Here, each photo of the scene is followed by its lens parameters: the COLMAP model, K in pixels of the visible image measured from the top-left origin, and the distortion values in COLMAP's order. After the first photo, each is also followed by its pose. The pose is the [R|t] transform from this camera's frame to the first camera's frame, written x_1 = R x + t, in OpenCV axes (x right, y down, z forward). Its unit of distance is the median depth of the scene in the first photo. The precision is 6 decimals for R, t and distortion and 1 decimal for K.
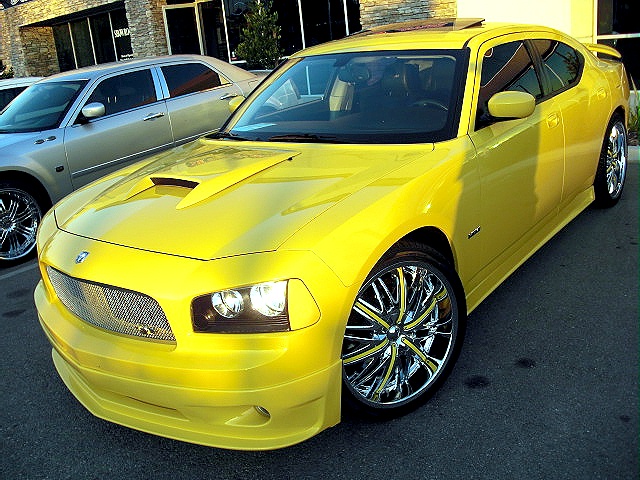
lens RADIAL K [[635.0, 0, 319.9], [0, 635.0, 239.3], [0, 0, 1]] dist [-0.109424, 0.000000]
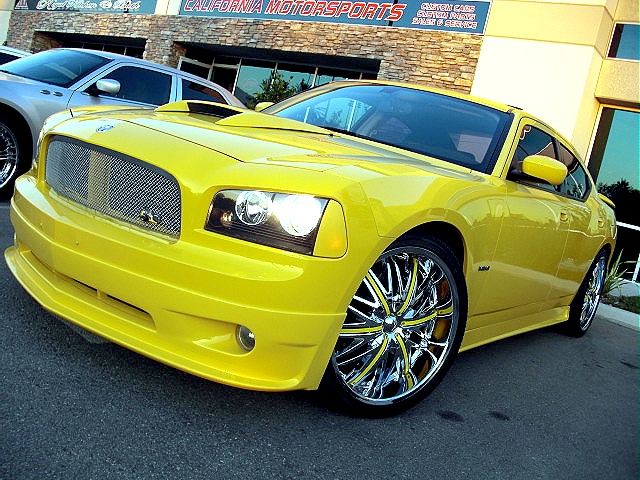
lens RADIAL K [[635.0, 0, 318.8], [0, 635.0, 242.5], [0, 0, 1]] dist [-0.109424, 0.000000]
pose [[0.943560, 0.323488, 0.071060, -0.089241], [-0.304808, 0.932077, -0.195768, 0.250727], [-0.129562, 0.163059, 0.978072, 0.084824]]
